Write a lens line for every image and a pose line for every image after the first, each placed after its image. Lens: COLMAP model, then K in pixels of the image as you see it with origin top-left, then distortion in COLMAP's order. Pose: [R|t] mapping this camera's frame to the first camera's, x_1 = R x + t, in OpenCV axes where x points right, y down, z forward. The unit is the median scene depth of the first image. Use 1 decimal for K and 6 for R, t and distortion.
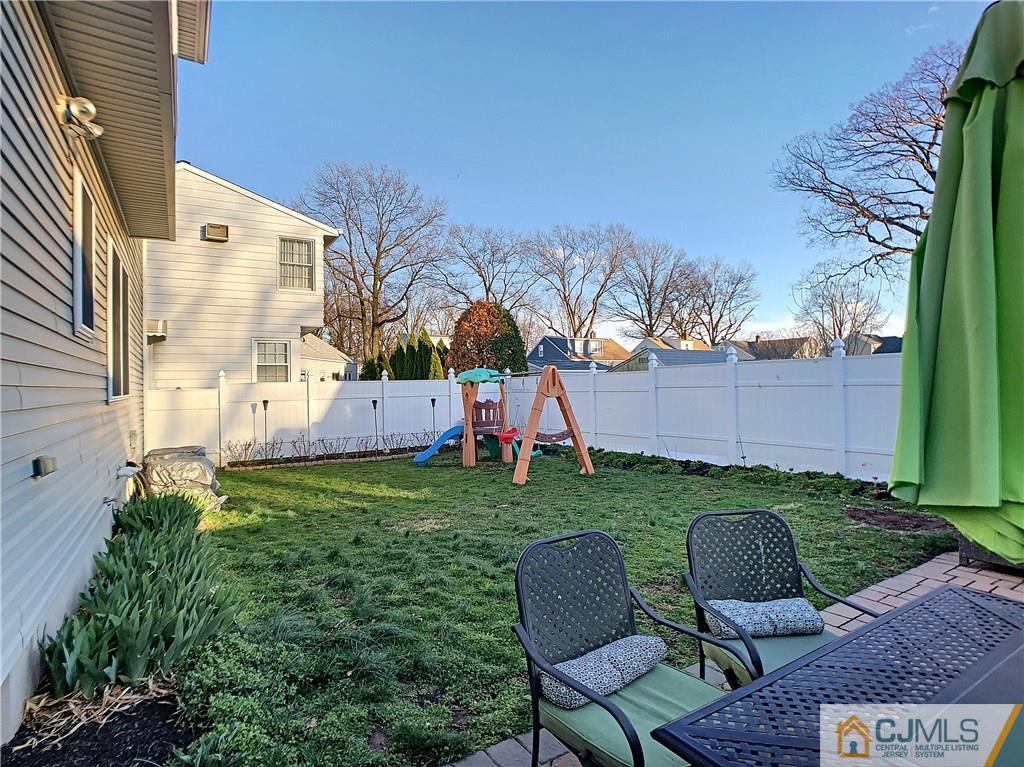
lens RADIAL K [[545.8, 0, 506.0], [0, 545.8, 373.9], [0, 0, 1]] dist [-0.058005, 0.030294]
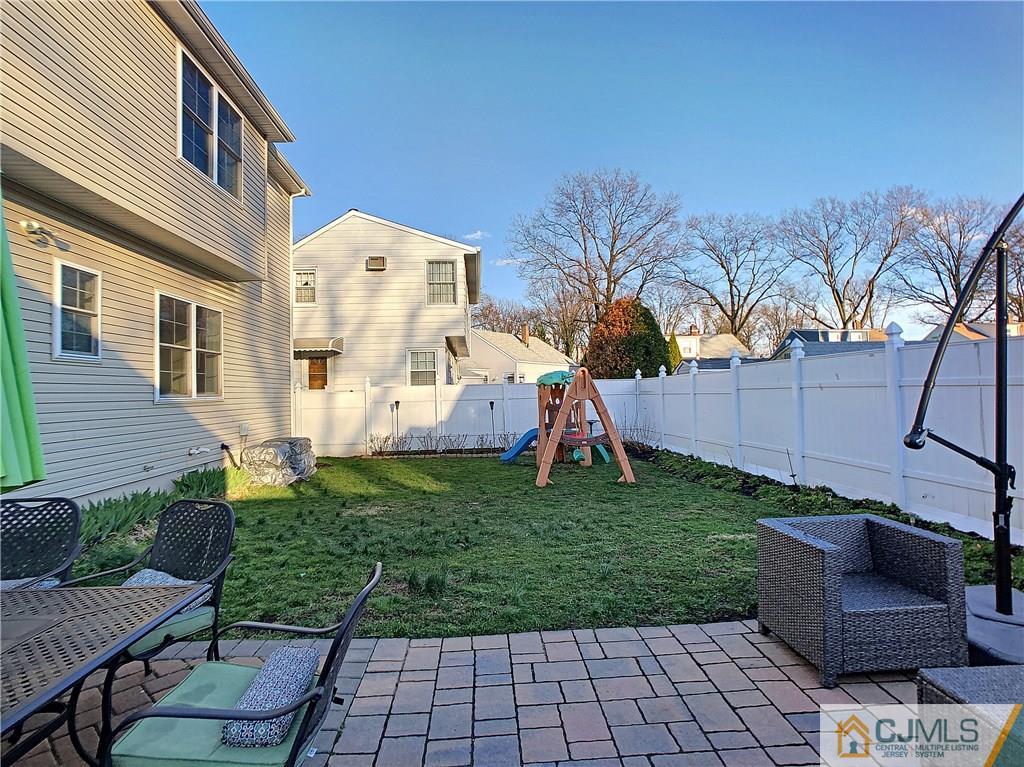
lens RADIAL K [[545.8, 0, 506.0], [0, 545.8, 373.9], [0, 0, 1]] dist [-0.058005, 0.030294]
pose [[0.876387, -0.018115, -0.481267, 0.245950], [0.017186, 0.999832, -0.006337, 0.000102], [0.481301, -0.002717, 0.876551, 0.048953]]
